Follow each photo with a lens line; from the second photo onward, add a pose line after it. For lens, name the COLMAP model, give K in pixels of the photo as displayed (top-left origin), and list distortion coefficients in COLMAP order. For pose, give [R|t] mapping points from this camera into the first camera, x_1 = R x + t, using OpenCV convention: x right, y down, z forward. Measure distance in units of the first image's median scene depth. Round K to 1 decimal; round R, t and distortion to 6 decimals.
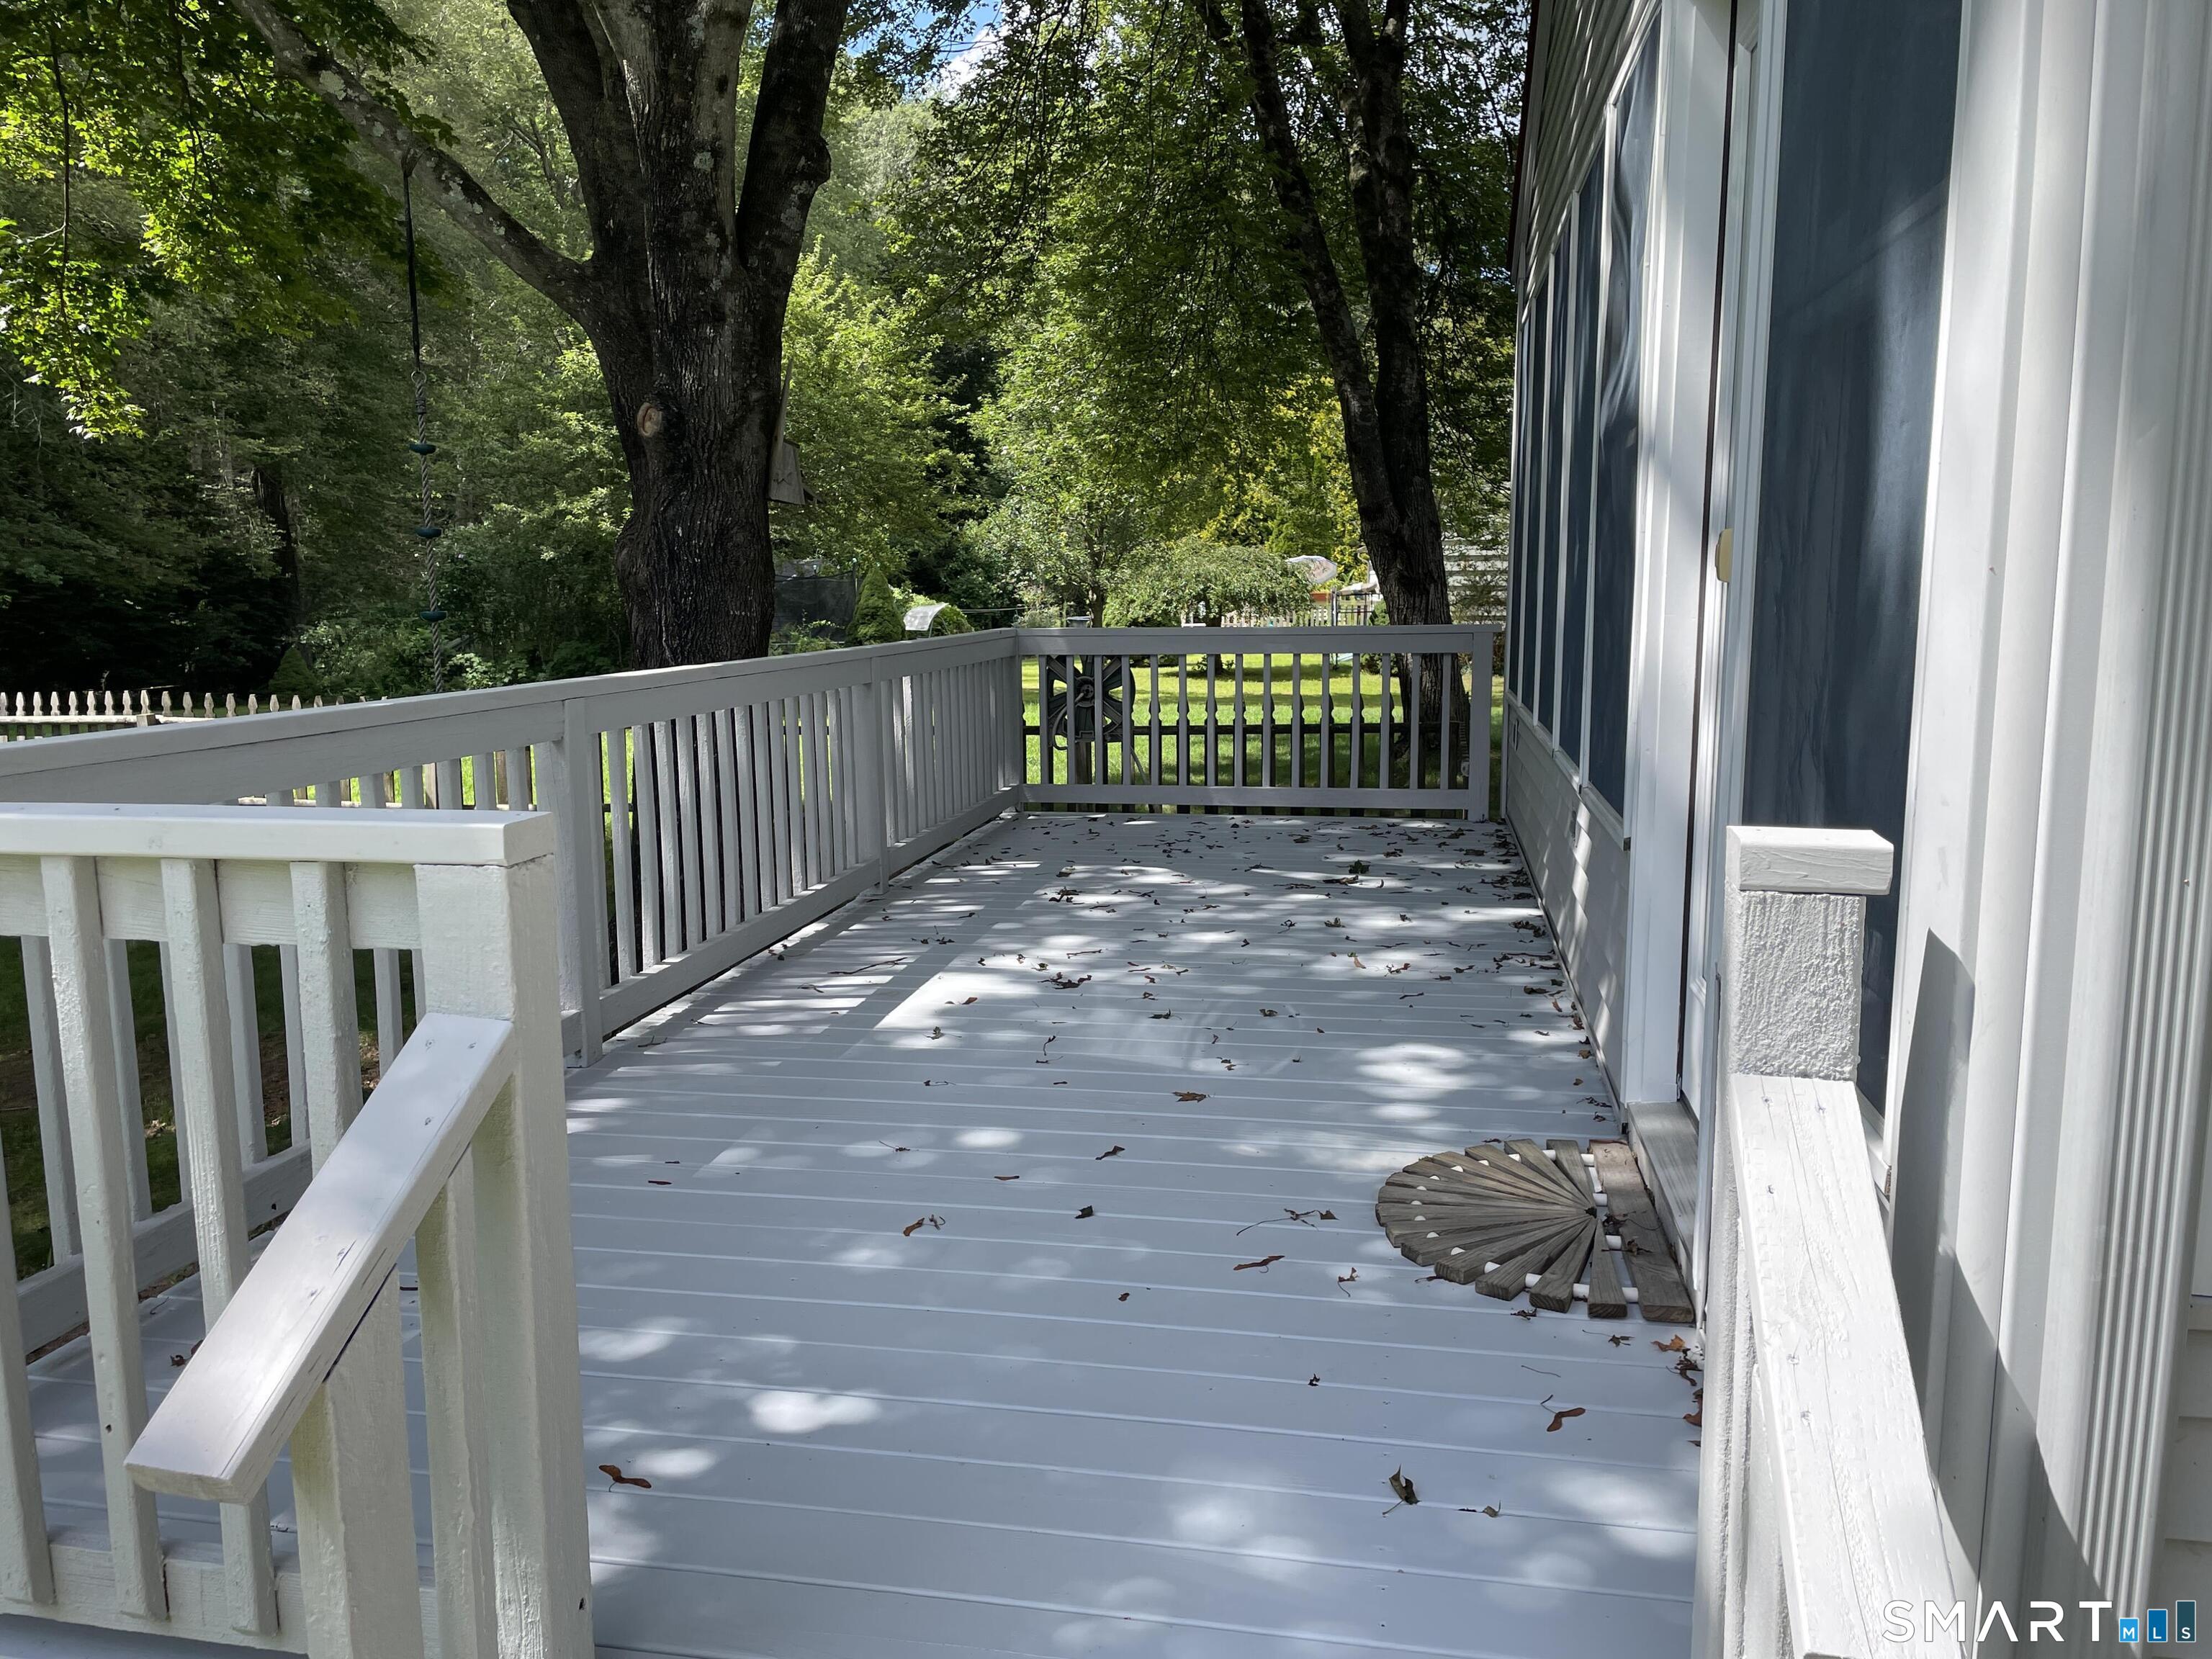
lens RADIAL K [[1594.9, 0, 1106.0], [0, 1594.9, 829.5], [0, 0, 1]] dist [0.002547, -0.001793]
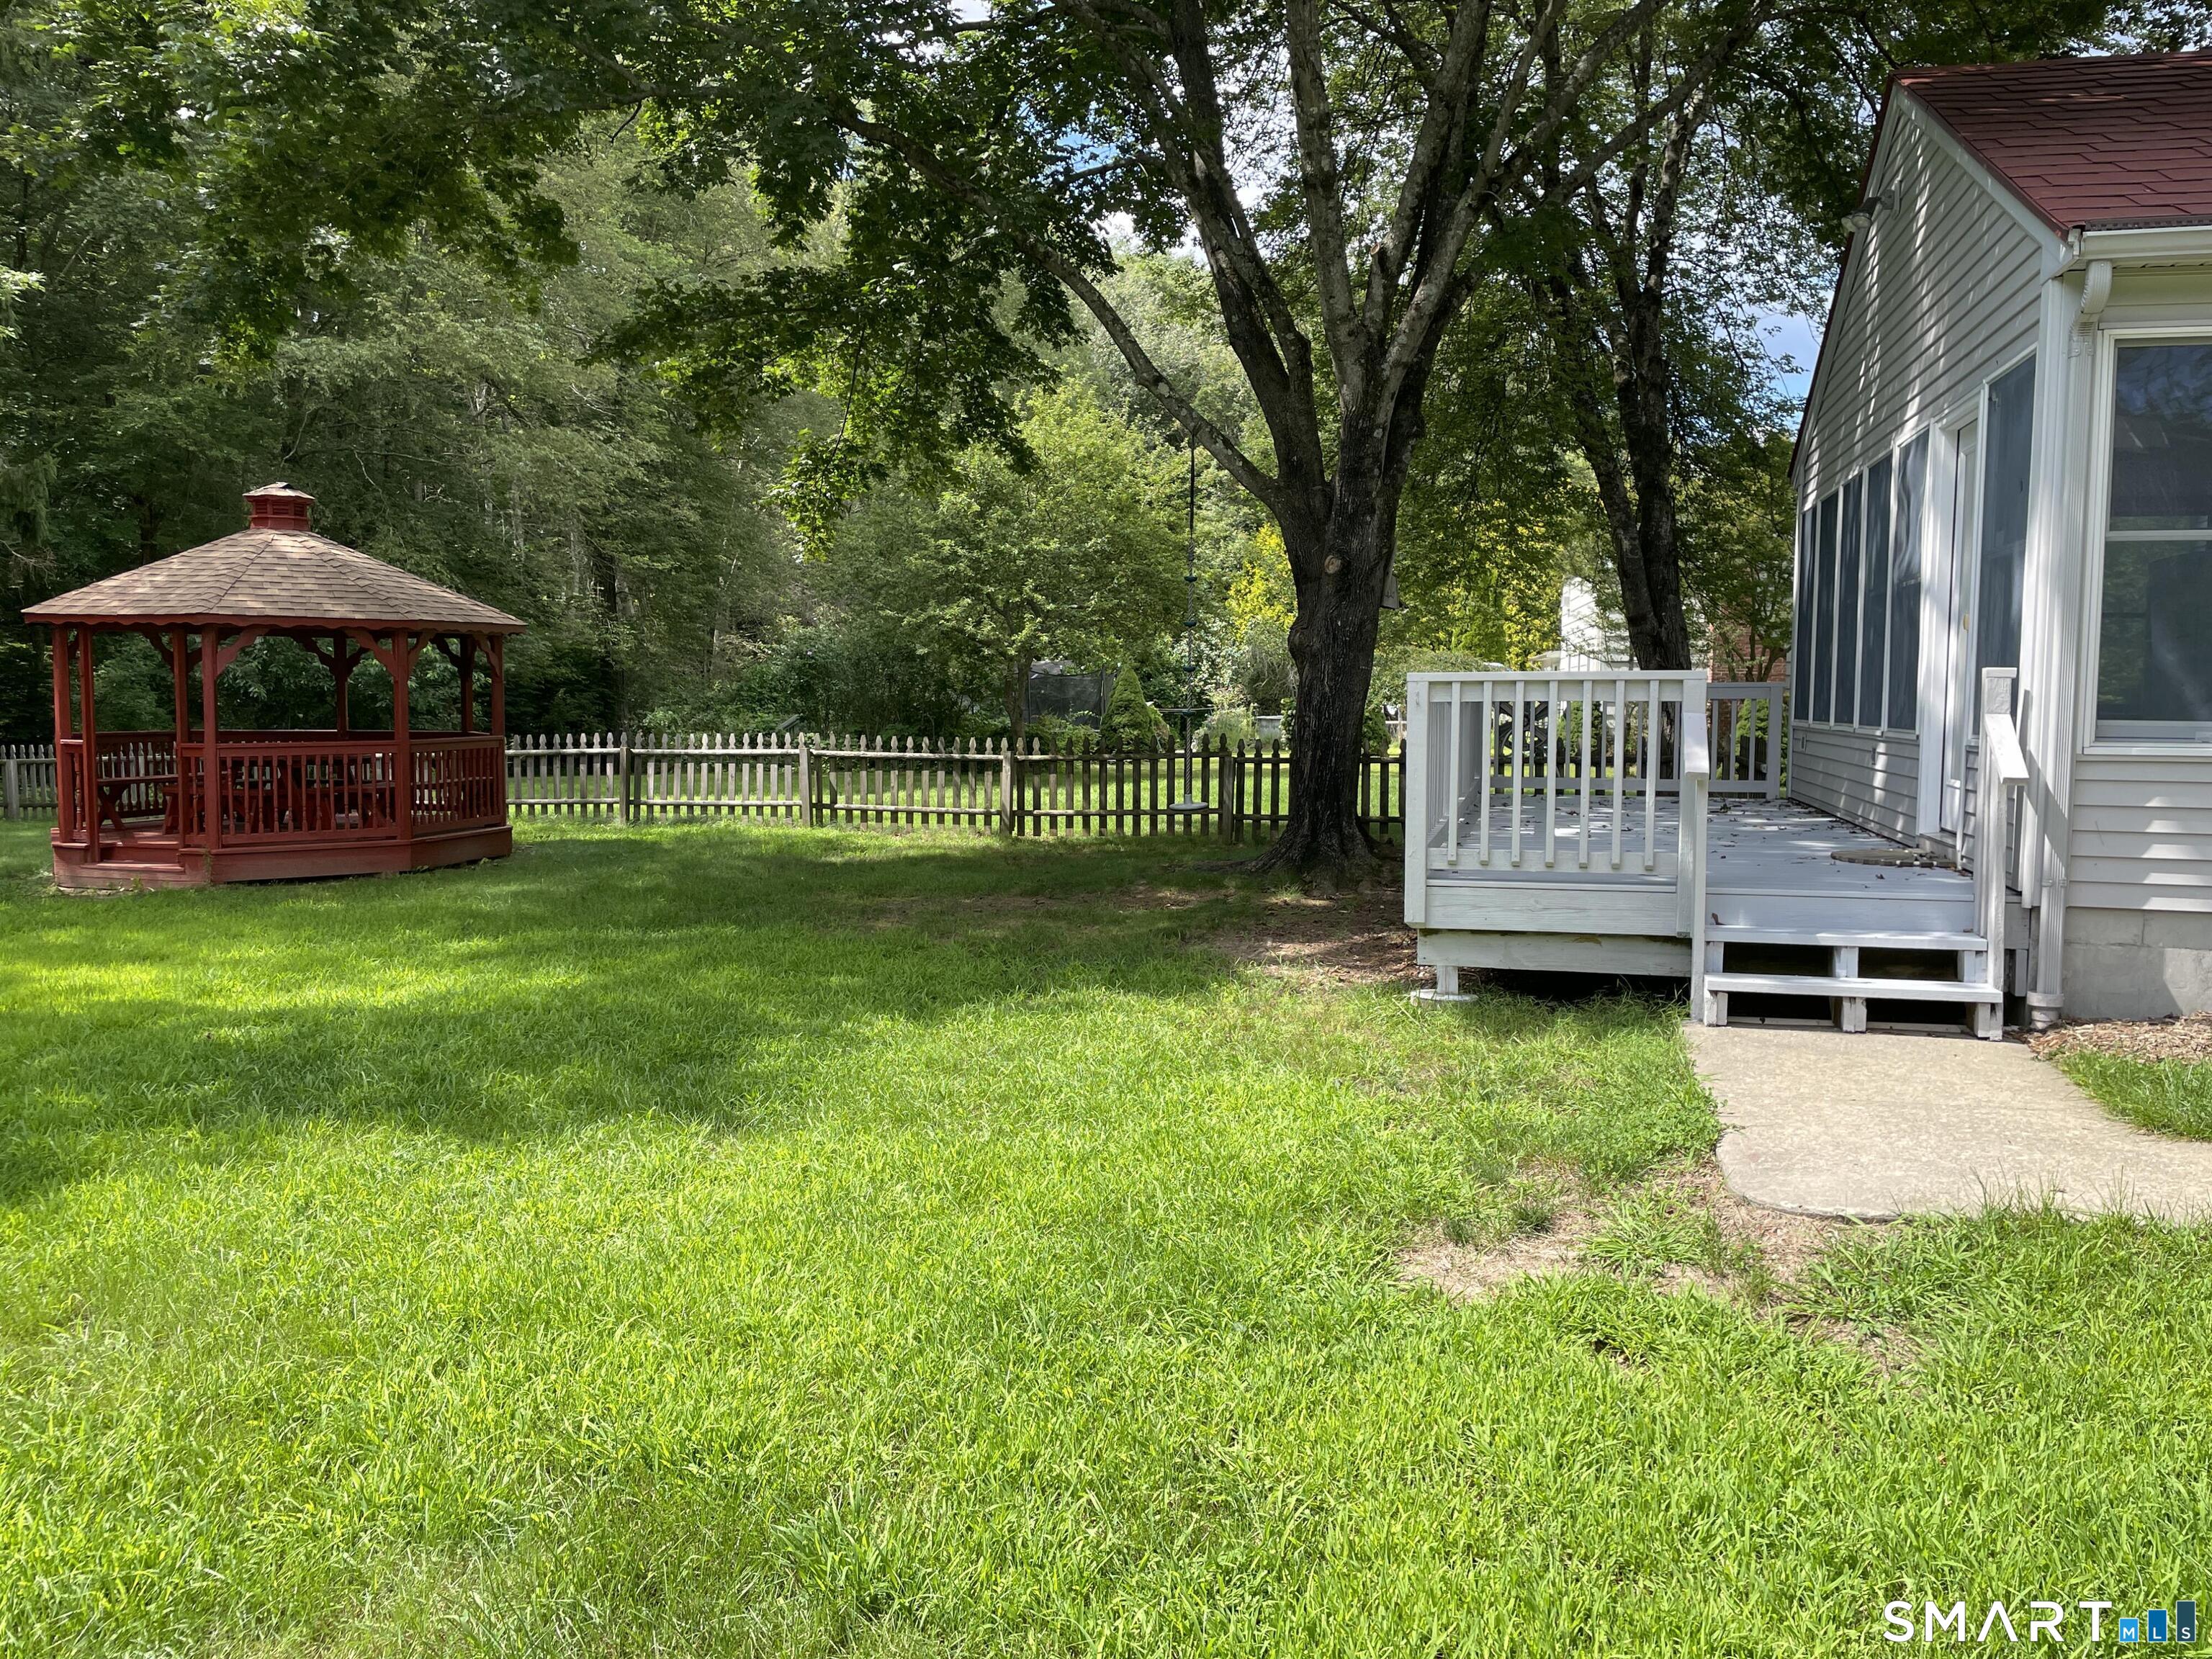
lens RADIAL K [[1594.9, 0, 1106.0], [0, 1594.9, 829.5], [0, 0, 1]] dist [0.002547, -0.001793]
pose [[0.997314, 0.017199, -0.071200, -0.113154], [-0.022010, 0.997487, -0.067341, 0.050804], [0.069863, 0.068728, 0.995186, -0.235595]]
